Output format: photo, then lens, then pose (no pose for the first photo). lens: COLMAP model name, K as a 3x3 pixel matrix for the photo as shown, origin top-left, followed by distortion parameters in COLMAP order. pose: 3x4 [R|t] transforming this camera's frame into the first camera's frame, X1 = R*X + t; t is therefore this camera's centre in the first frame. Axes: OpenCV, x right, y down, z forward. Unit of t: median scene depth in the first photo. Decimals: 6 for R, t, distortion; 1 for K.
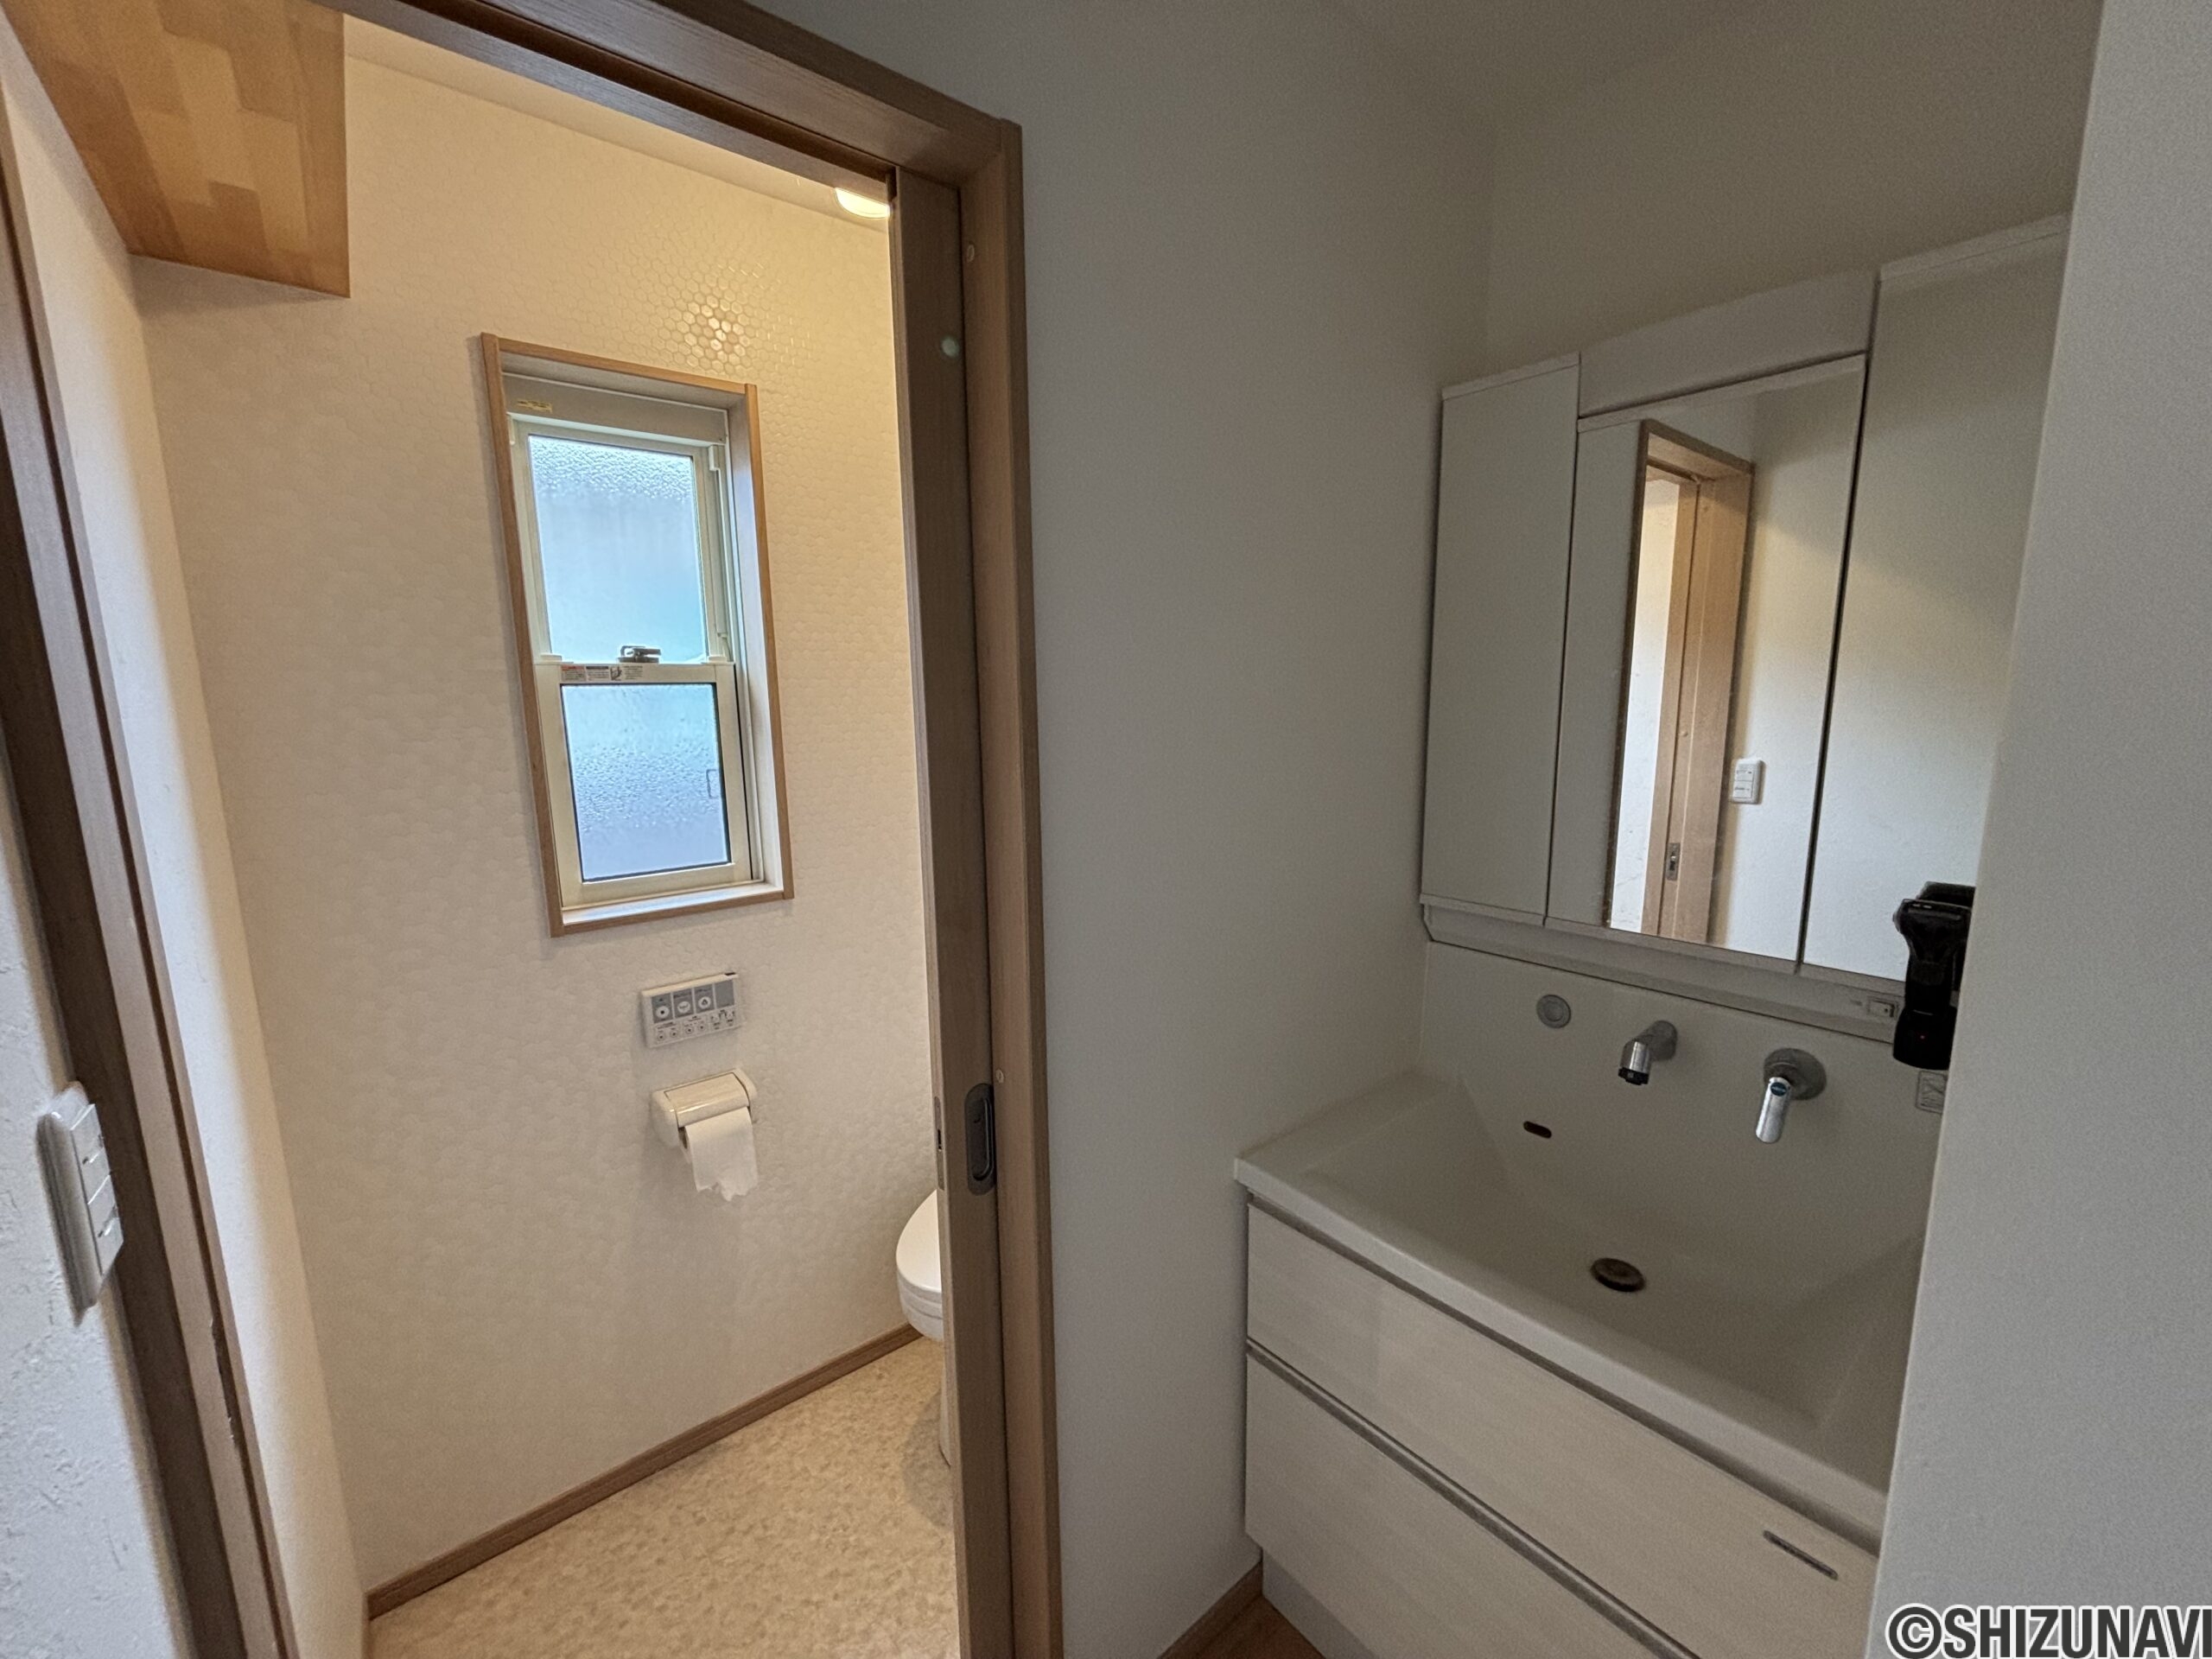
lens RADIAL K [[888.3, 0, 1104.7], [0, 888.3, 829.6], [0, 0, 1]] dist [-0.001007, 0.000085]
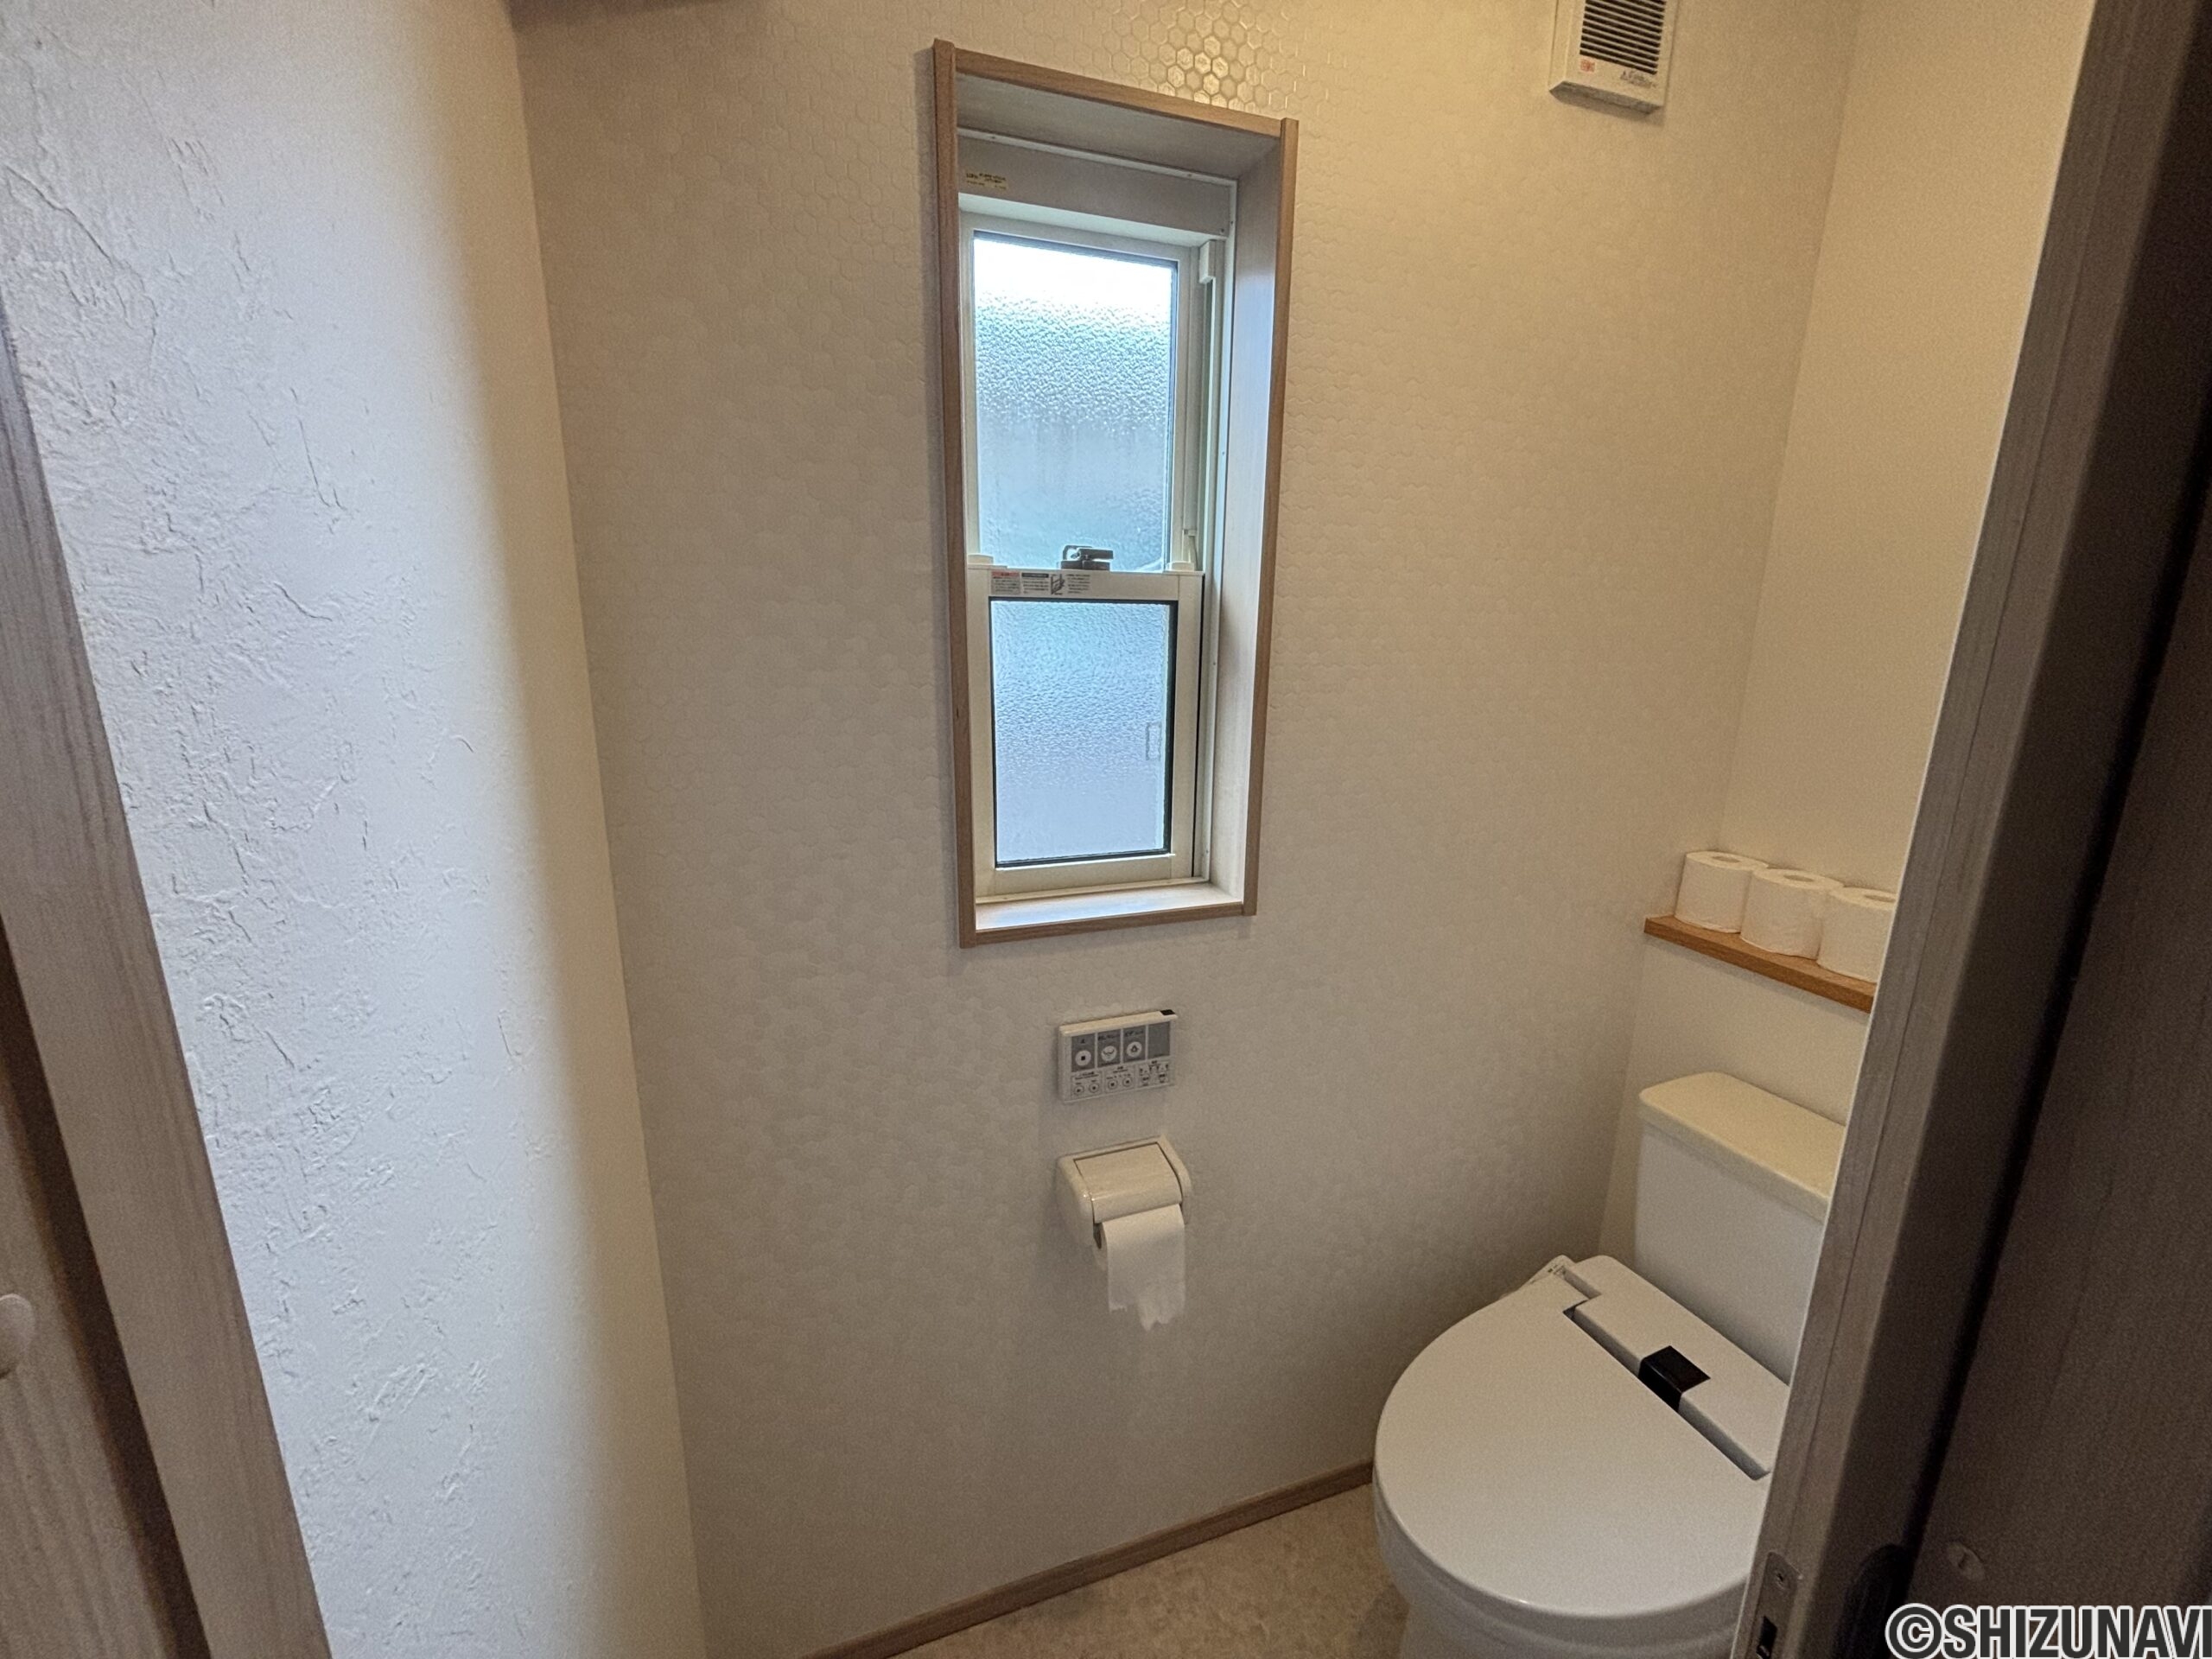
lens RADIAL K [[888.3, 0, 1105.3], [0, 888.3, 829.6], [0, 0, 1]] dist [-0.001007, 0.000085]
pose [[0.936823, 0.098571, -0.335629, -0.251153], [-0.077188, 0.994077, 0.076500, -0.036357], [0.341182, -0.045761, 0.938883, 0.328079]]
